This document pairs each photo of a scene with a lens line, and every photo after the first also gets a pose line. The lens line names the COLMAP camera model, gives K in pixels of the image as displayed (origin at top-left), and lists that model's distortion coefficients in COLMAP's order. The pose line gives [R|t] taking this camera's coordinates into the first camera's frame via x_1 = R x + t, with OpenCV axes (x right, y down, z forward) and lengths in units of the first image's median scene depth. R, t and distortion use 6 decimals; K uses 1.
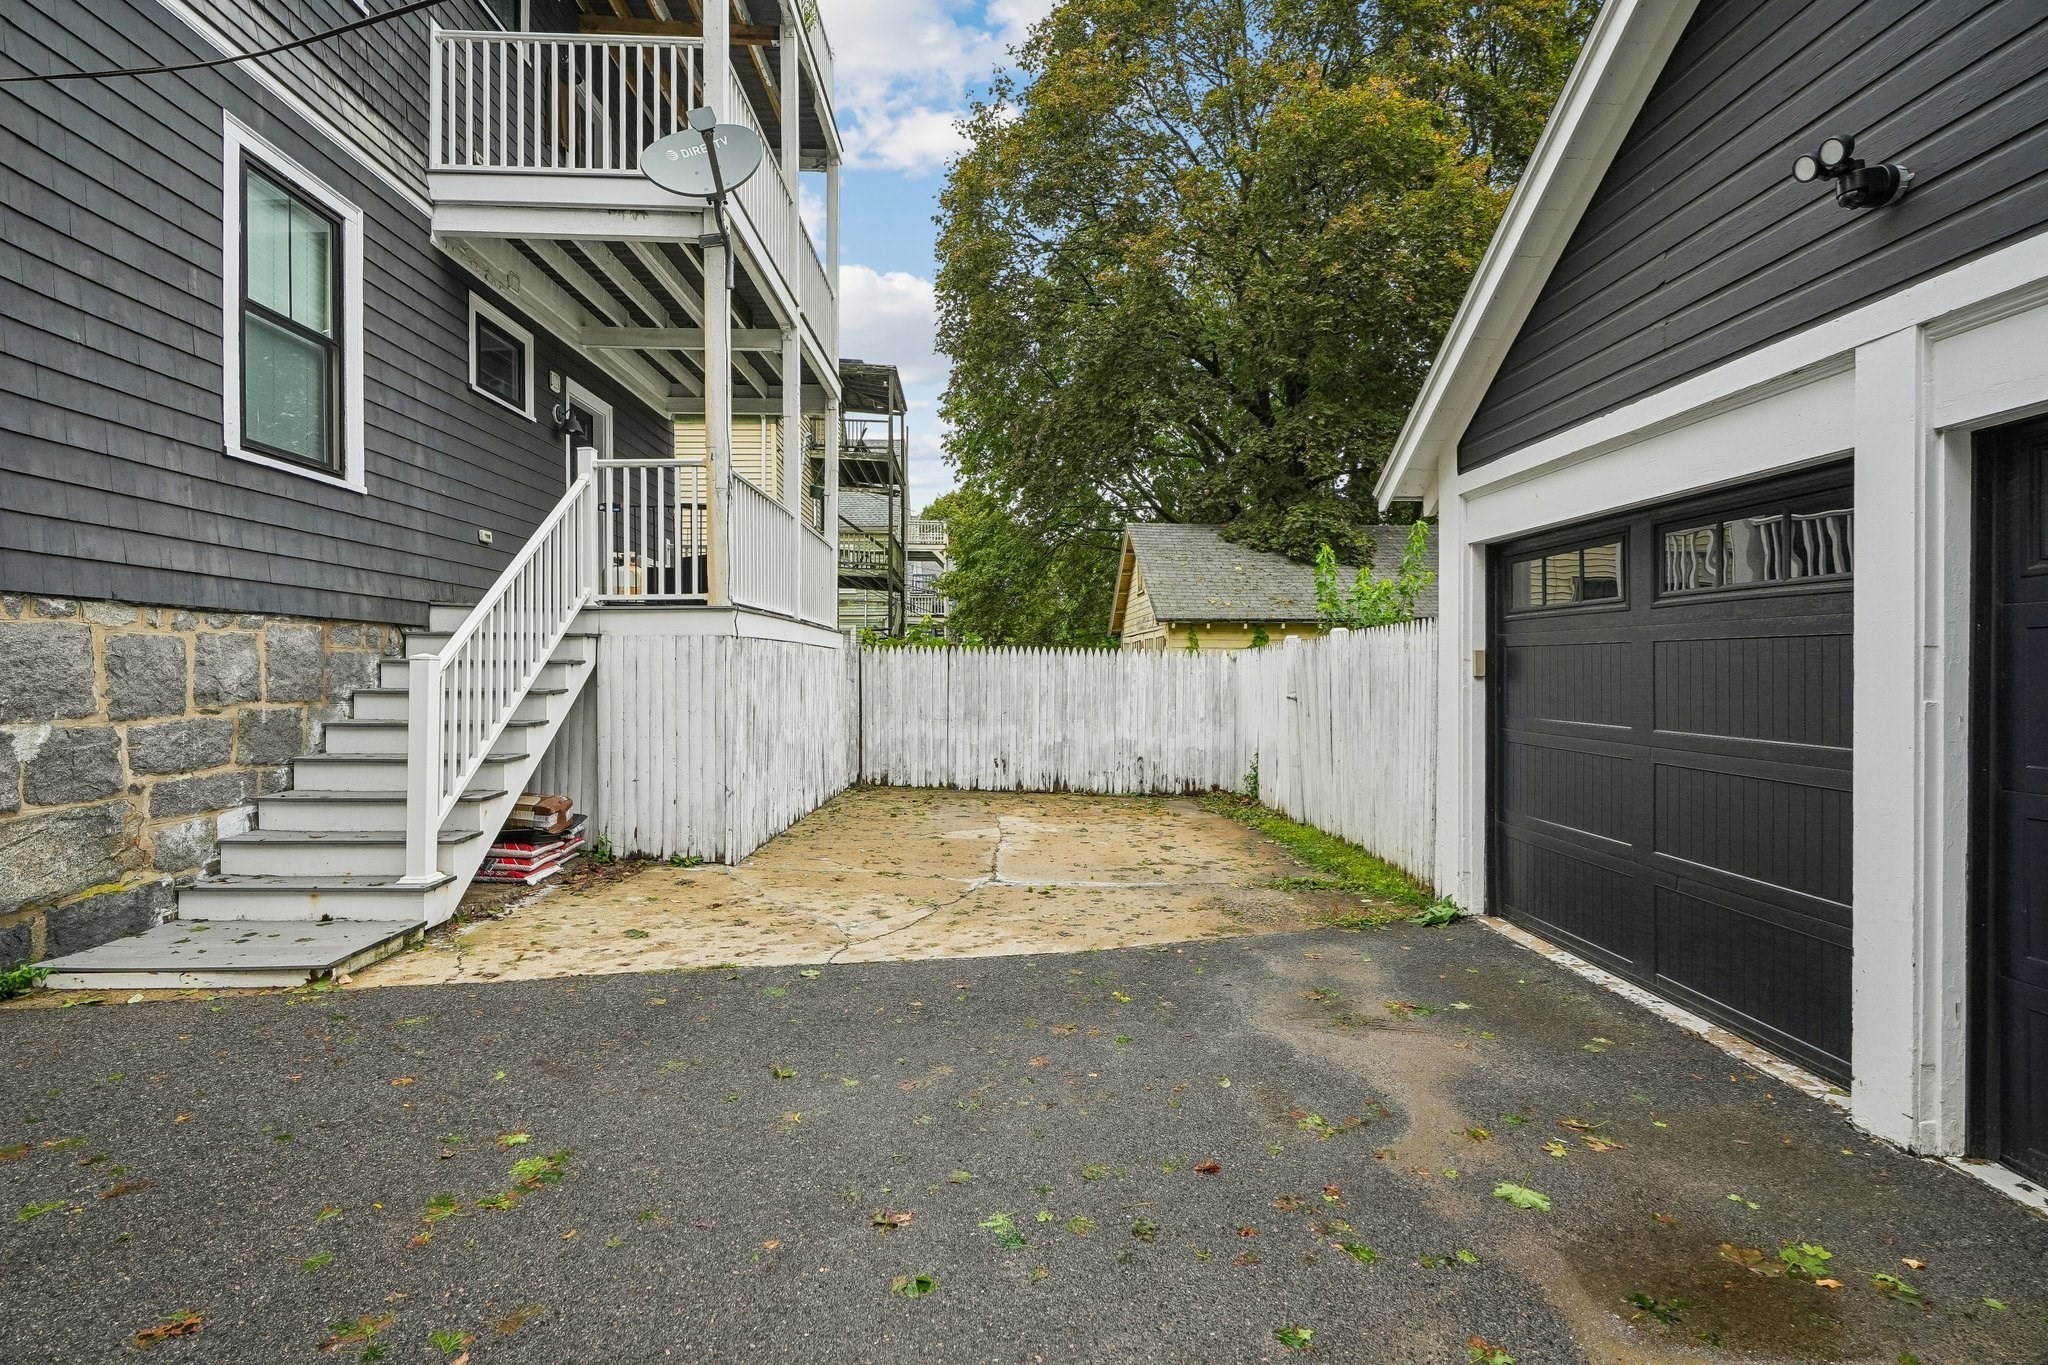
lens RADIAL K [[931.7, 0, 1021.9], [0, 931.7, 669.3], [0, 0, 1]] dist [-0.007802, 0.000340]
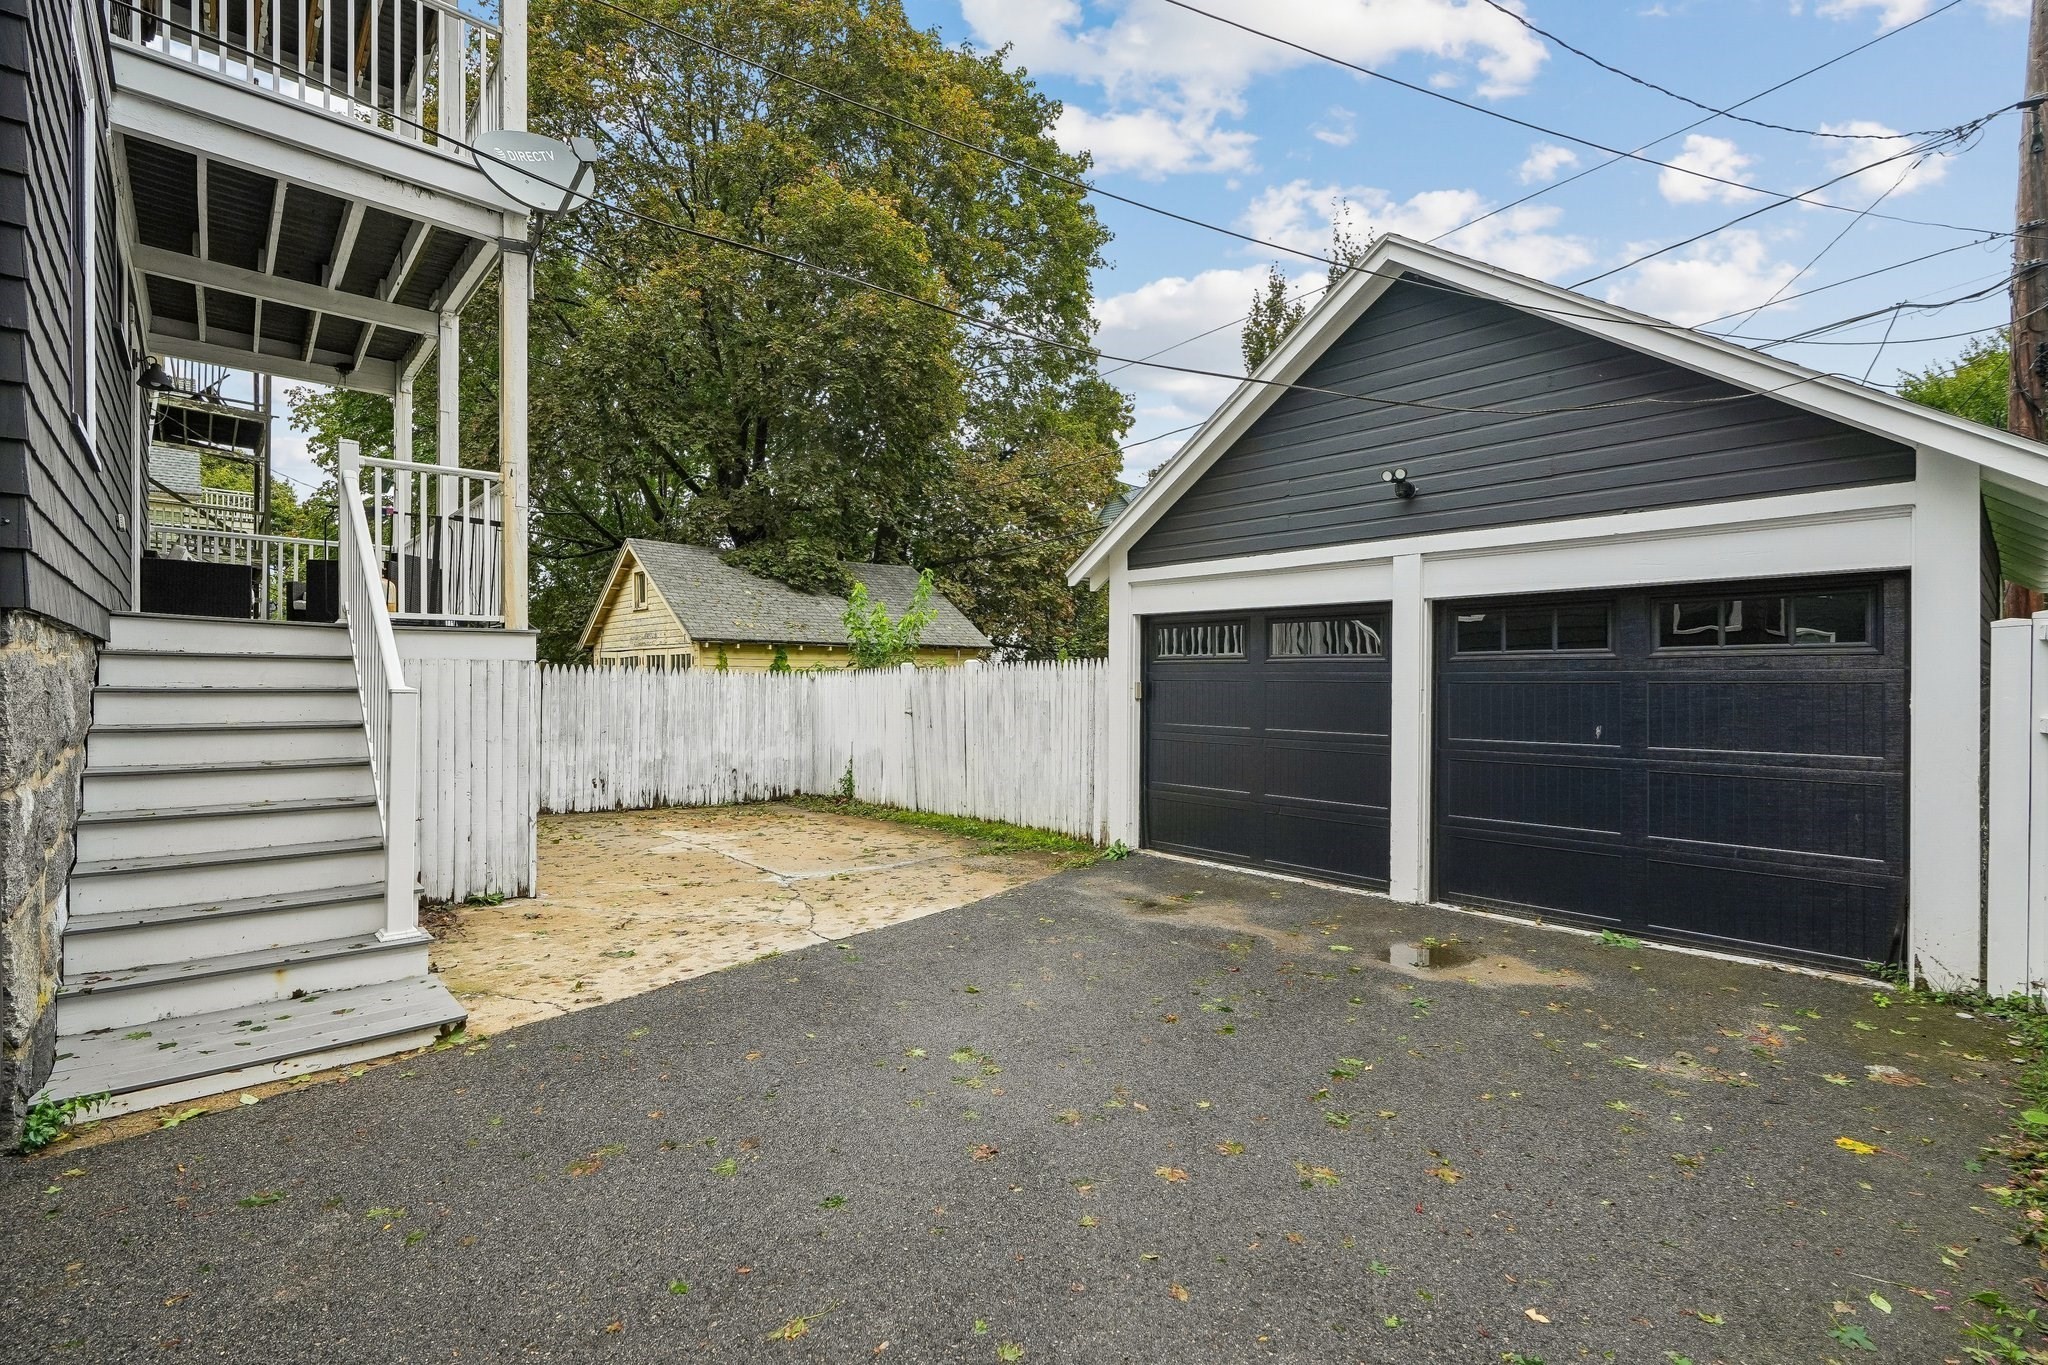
lens RADIAL K [[913.4, 0, 1024.0], [0, 913.4, 682.5], [0, 0, 1]] dist [-0.011303, 0.000249]
pose [[0.764630, 0.002567, 0.644464, -0.528727], [-0.004723, 0.999988, 0.001620, -0.017254], [-0.644452, -0.004282, 0.764633, -0.051829]]
